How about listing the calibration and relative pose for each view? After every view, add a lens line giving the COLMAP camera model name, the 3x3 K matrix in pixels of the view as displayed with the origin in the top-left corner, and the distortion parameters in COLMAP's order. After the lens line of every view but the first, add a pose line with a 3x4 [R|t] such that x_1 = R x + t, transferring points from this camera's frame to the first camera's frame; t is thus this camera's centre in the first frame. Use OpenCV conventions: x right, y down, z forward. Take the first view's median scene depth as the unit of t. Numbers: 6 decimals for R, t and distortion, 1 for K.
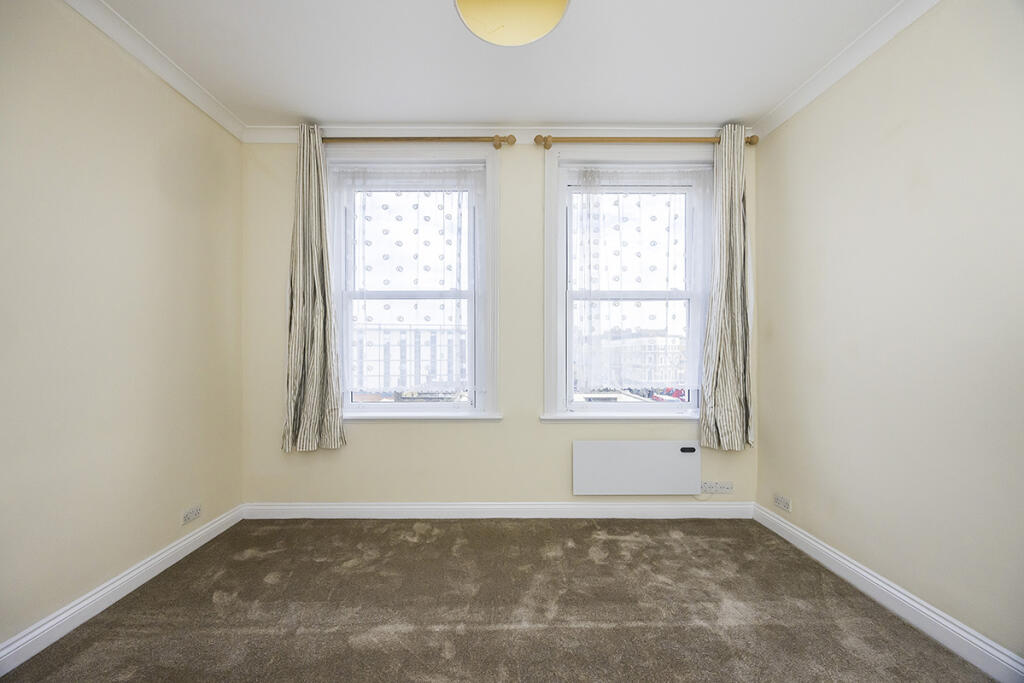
lens RADIAL K [[374.2, 0, 510.7], [0, 374.2, 341.9], [0, 0, 1]] dist [-0.000115, -0.000178]
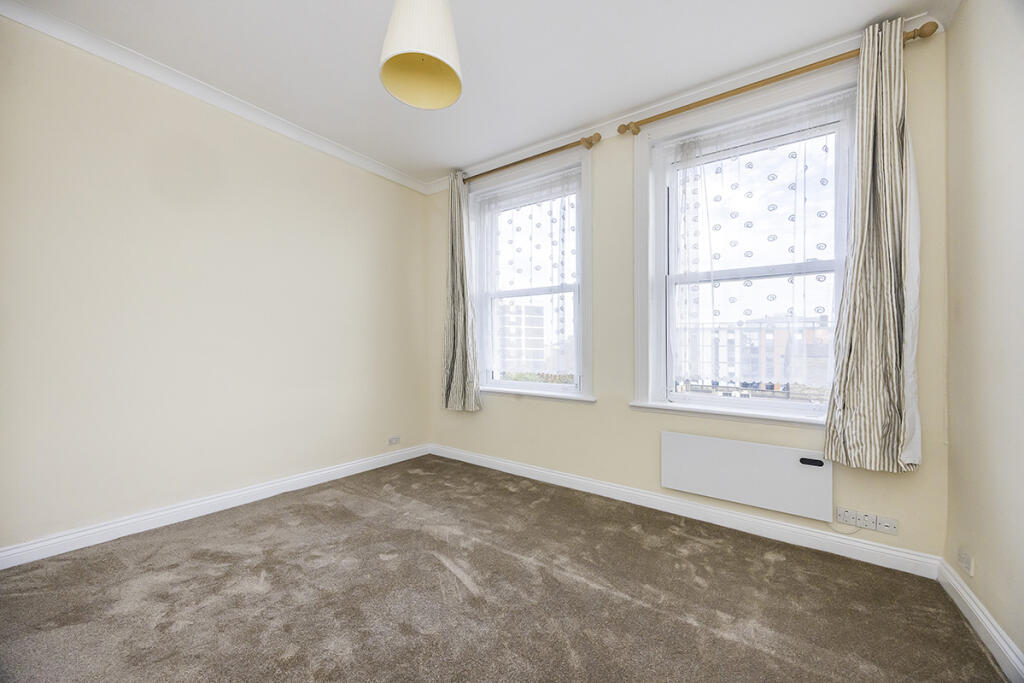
lens RADIAL K [[374.2, 0, 510.2], [0, 374.2, 343.9], [0, 0, 1]] dist [-0.000115, -0.000178]
pose [[0.817894, 0.006080, -0.575336, 0.406385], [0.005259, 0.999823, 0.018042, 0.020107], [0.575344, -0.017782, 0.817718, -0.012775]]
